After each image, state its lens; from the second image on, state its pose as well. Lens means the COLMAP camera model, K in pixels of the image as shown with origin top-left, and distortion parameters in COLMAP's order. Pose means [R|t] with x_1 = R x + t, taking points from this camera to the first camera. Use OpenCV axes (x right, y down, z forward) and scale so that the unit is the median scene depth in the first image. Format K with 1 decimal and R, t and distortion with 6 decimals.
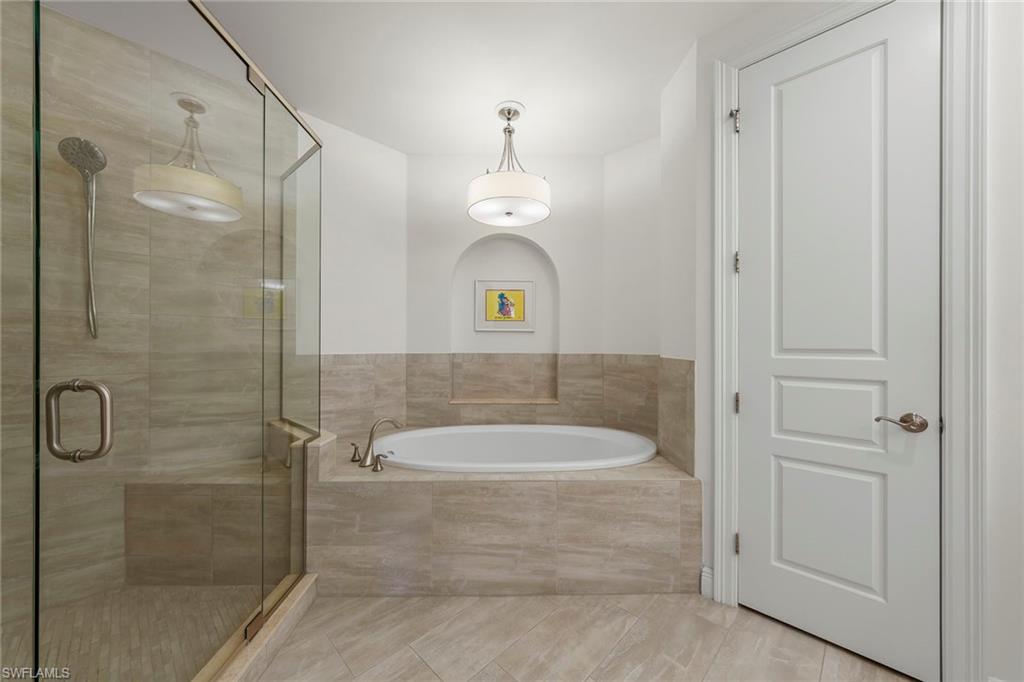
lens RADIAL K [[381.8, 0, 511.4], [0, 381.8, 344.6], [0, 0, 1]] dist [-0.000634, 0.000313]
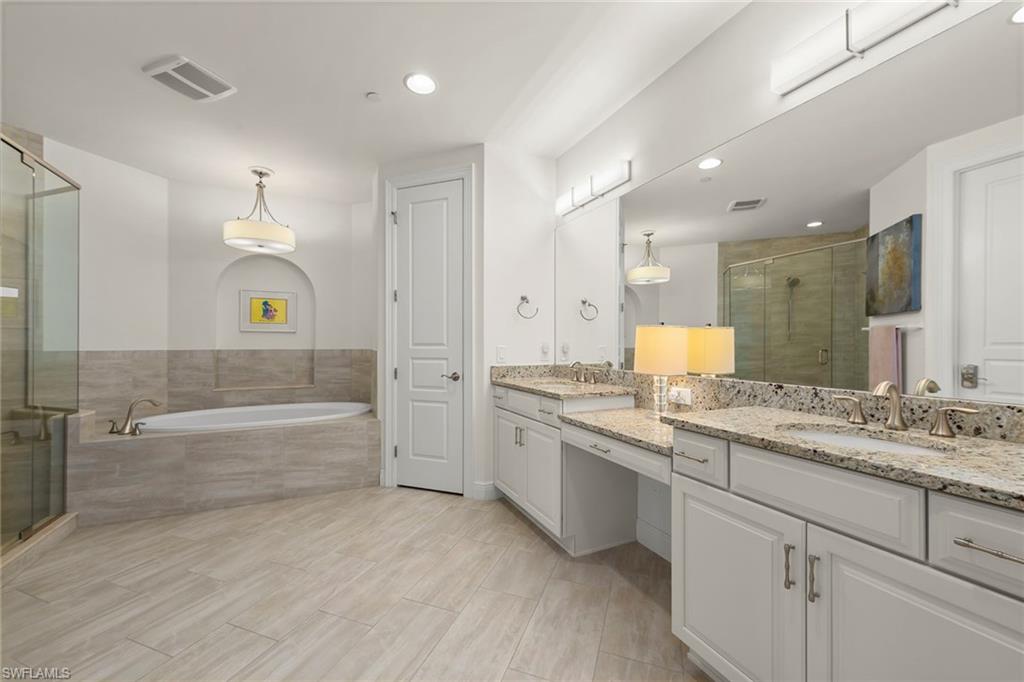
lens RADIAL K [[400.1, 0, 515.5], [0, 400.1, 342.0], [0, 0, 1]] dist [0.000644, 0.000479]
pose [[0.910765, -0.001941, 0.412921, 0.290418], [0.004241, 0.999980, -0.004653, 0.013359], [-0.412903, 0.005989, 0.910755, -0.855692]]
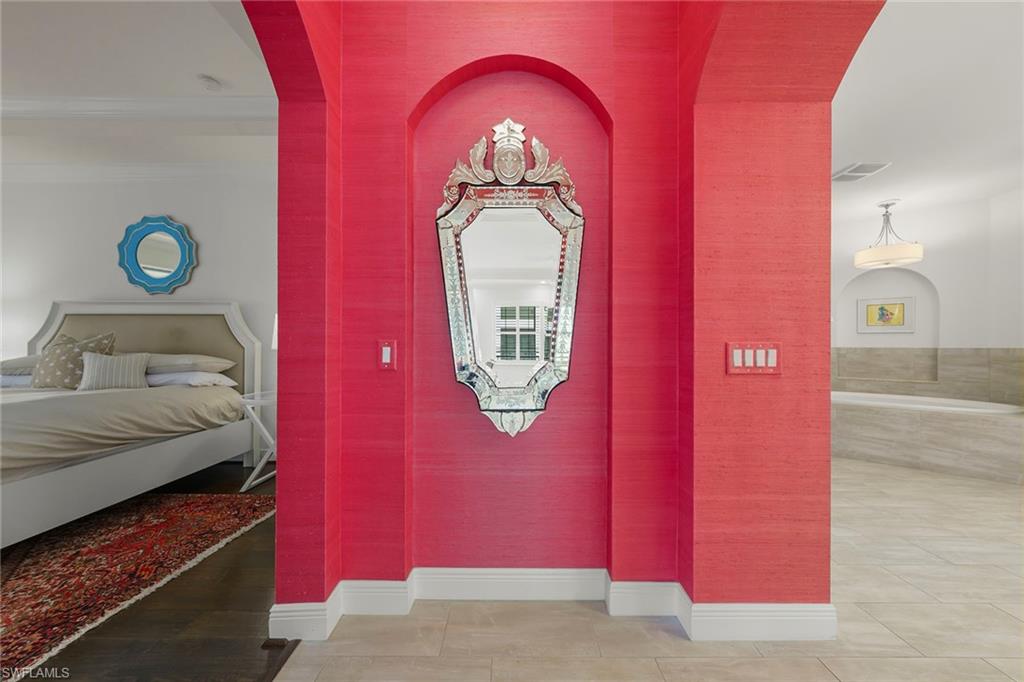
lens RADIAL K [[381.8, 0, 511.4], [0, 381.8, 344.6], [0, 0, 1]] dist [-0.000634, 0.000313]
pose [[0.695901, -0.002610, -0.718133, 0.061435], [-0.000169, 0.999993, -0.003799, 0.027829], [0.718138, 0.002765, 0.695895, -1.724545]]
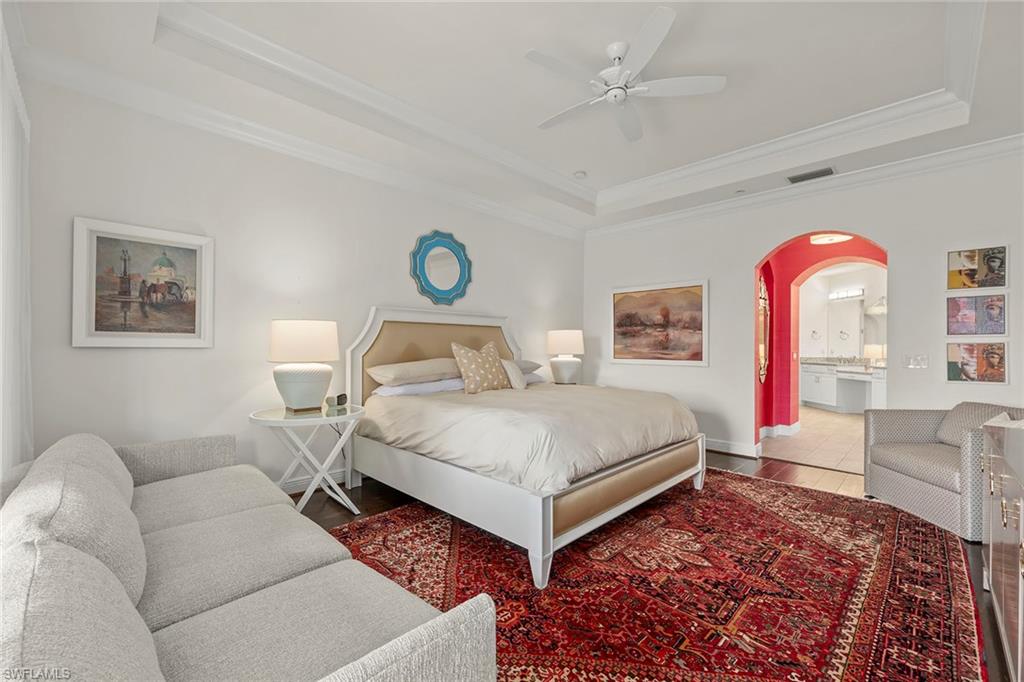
lens RADIAL K [[417.5, 0, 512.0], [0, 417.5, 341.0], [0, 0, 1]] dist [0.001192, -0.000097]
pose [[0.999901, 0.003482, -0.013659, -2.293917], [-0.003625, 0.999939, -0.010457, -0.016490], [0.013622, 0.010506, 0.999852, -4.060729]]
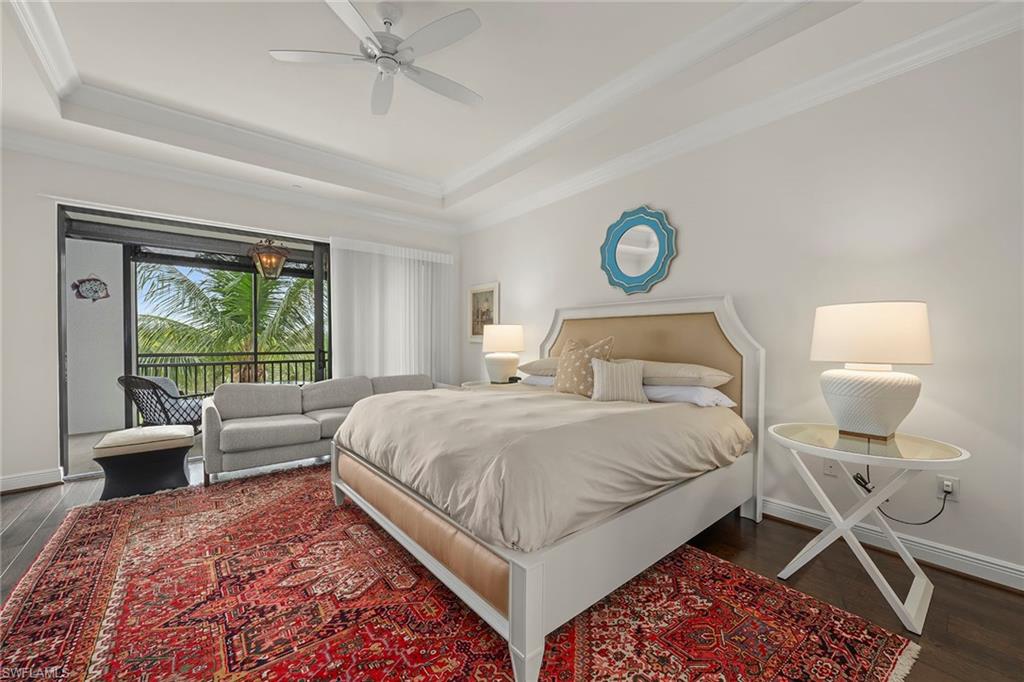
lens RADIAL K [[400.1, 0, 515.5], [0, 400.1, 342.0], [0, 0, 1]] dist [0.000644, 0.000479]
pose [[-0.101147, 0.003047, -0.994867, -0.705825], [-0.002181, 0.999992, 0.003284, -0.018103], [0.994869, 0.002502, -0.101140, -2.049385]]
